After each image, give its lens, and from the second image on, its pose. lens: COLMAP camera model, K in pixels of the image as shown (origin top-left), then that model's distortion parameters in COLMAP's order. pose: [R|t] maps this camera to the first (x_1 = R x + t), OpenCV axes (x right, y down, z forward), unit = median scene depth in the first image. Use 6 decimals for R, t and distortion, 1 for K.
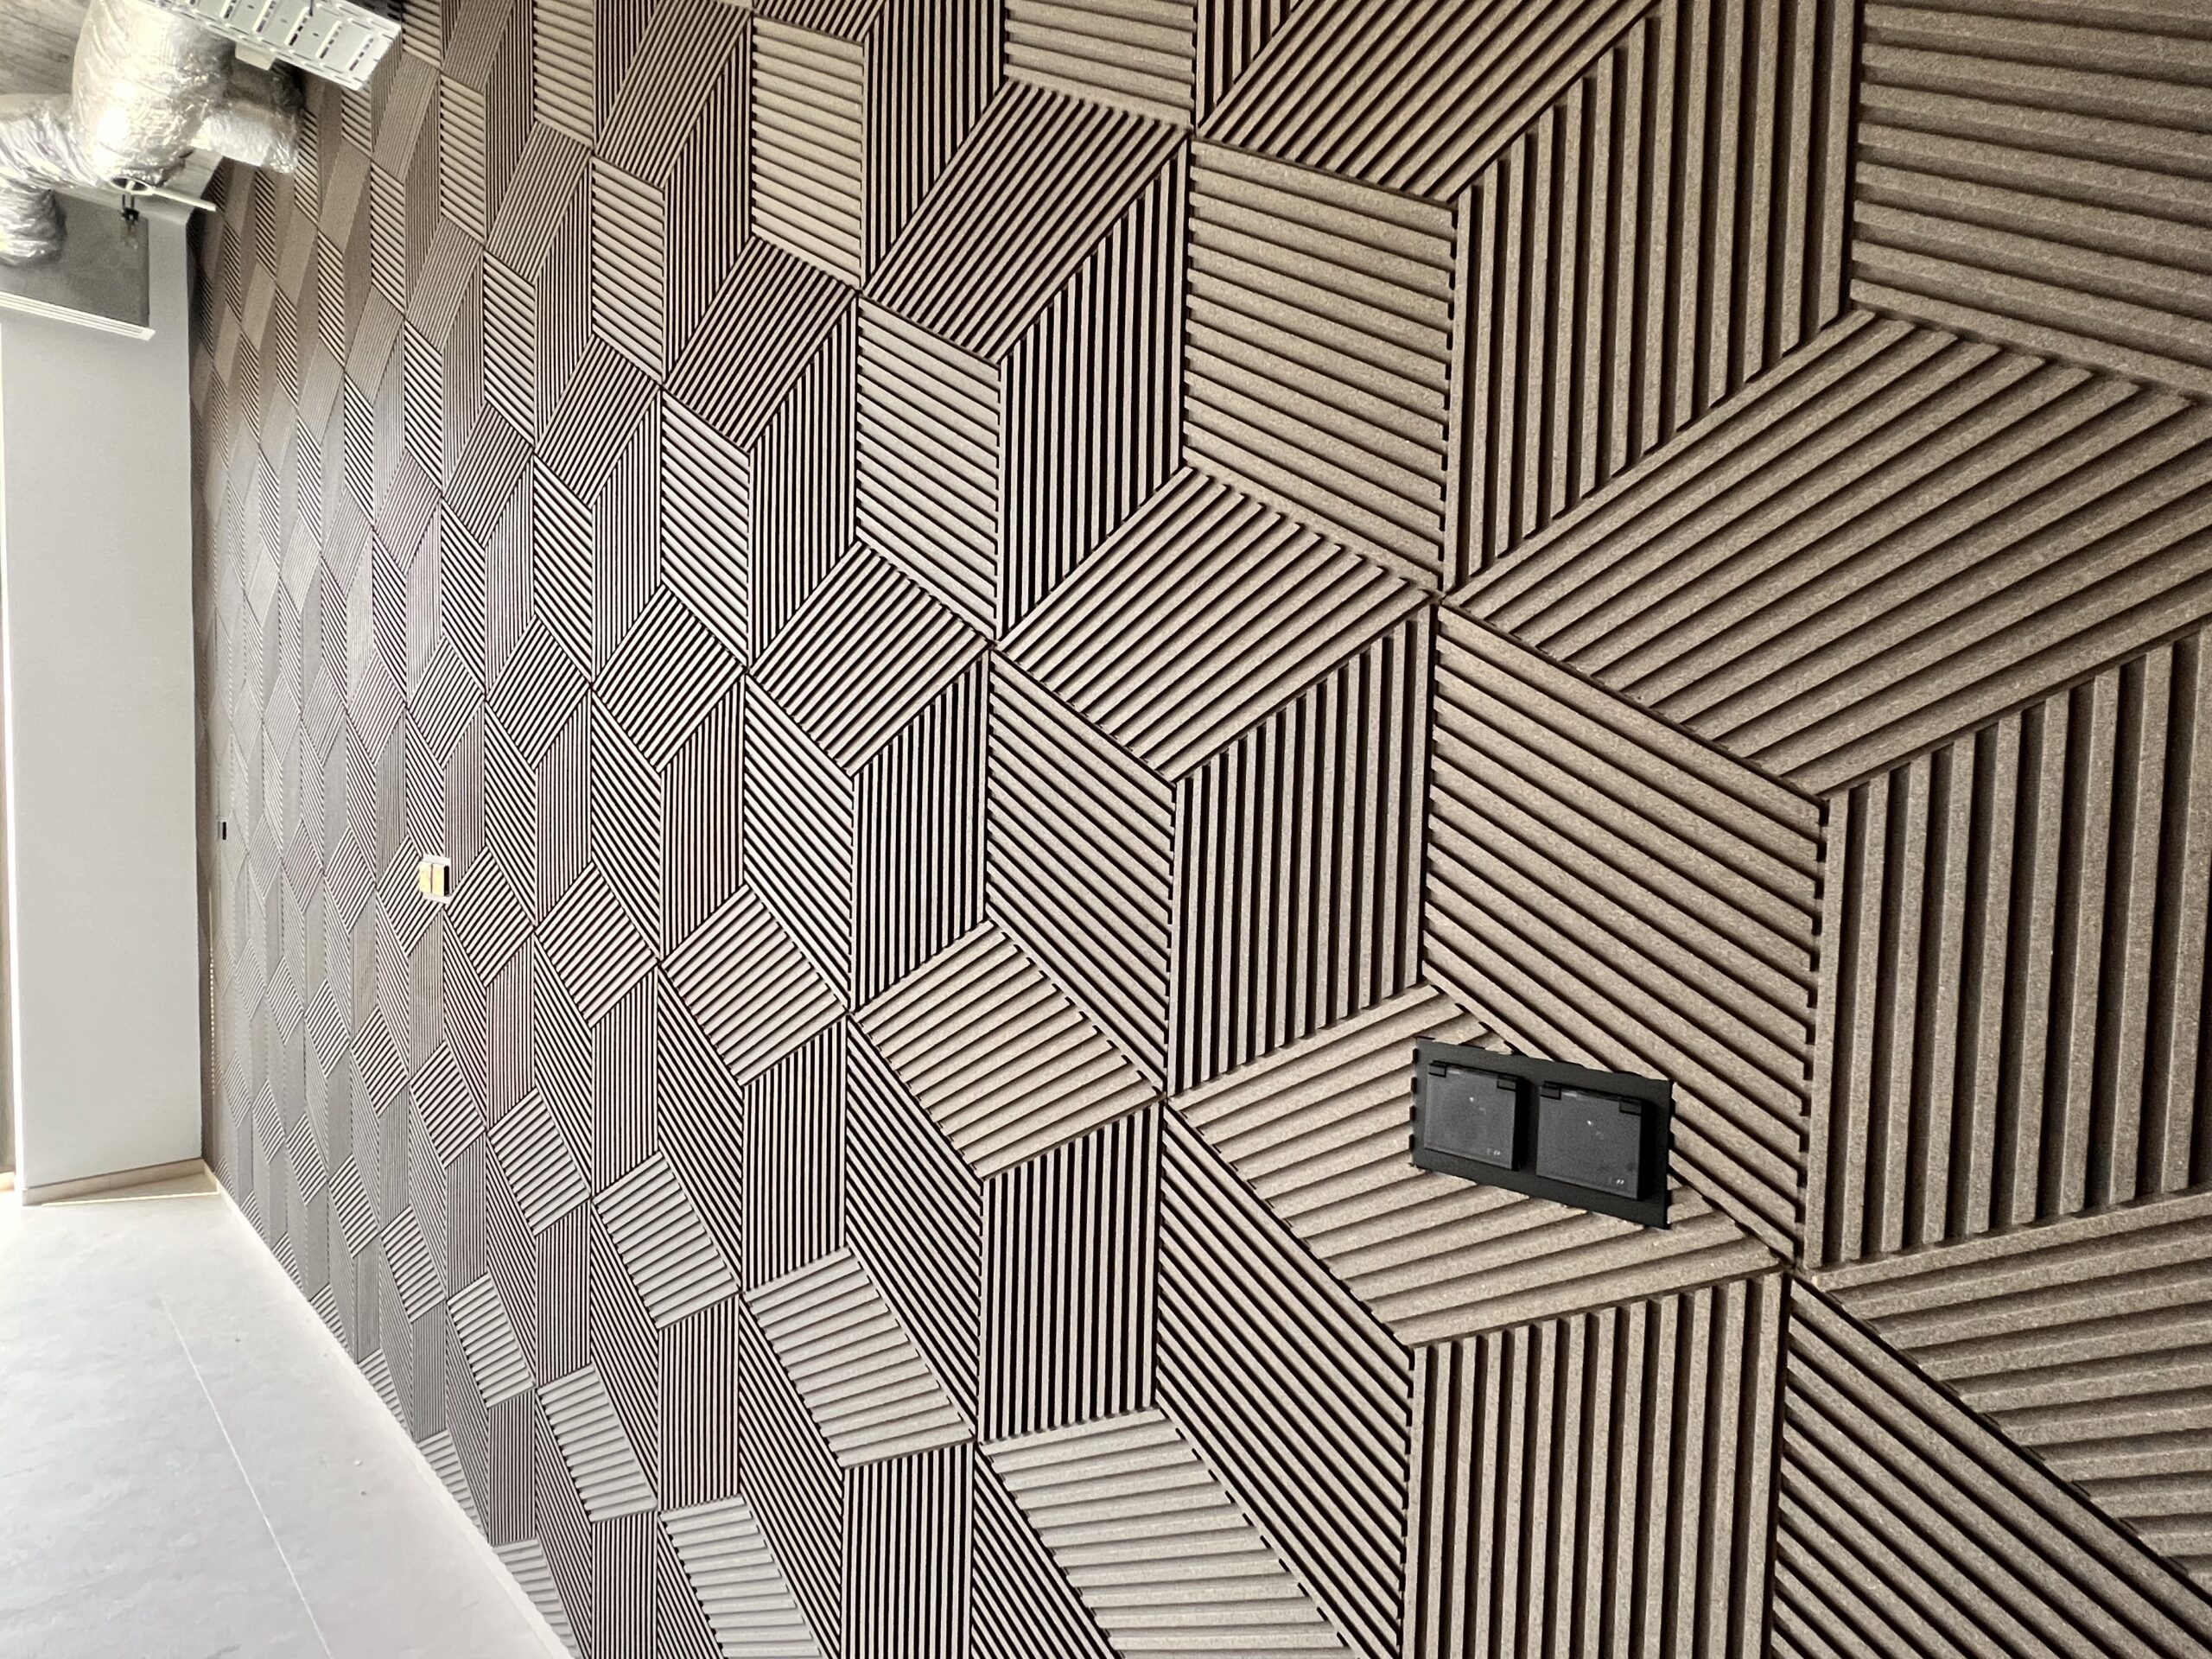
lens RADIAL K [[1105.0, 0, 1095.0], [0, 1105.0, 844.1], [0, 0, 1]] dist [-0.002497, 0.000311]
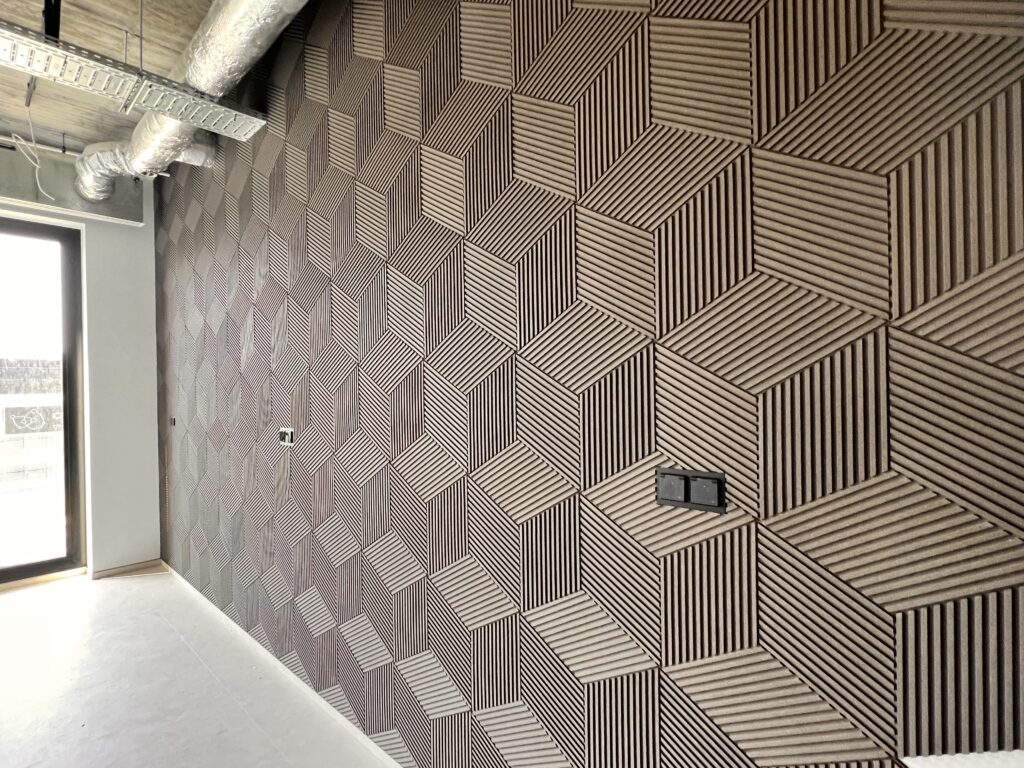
lens RADIAL K [[511.5, 0, 506.9], [0, 511.5, 390.8], [0, 0, 1]] dist [-0.002497, 0.000311]
pose [[0.999071, -0.041833, -0.010378, -0.108237], [0.041368, 0.998279, -0.041570, -0.011130], [0.012099, 0.041102, 0.999082, -0.449259]]
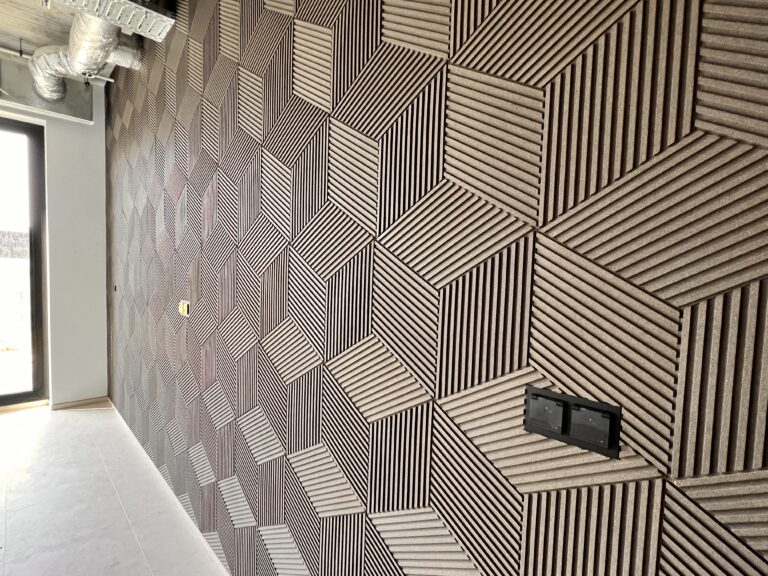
lens RADIAL K [[383.6, 0, 380.2], [0, 383.6, 293.1], [0, 0, 1]] dist [-0.002497, 0.000311]
pose [[0.998110, 0.010483, -0.060546, -0.017632], [-0.010095, 0.999926, 0.006722, -0.044636], [0.060612, -0.006098, 0.998143, 0.001857]]
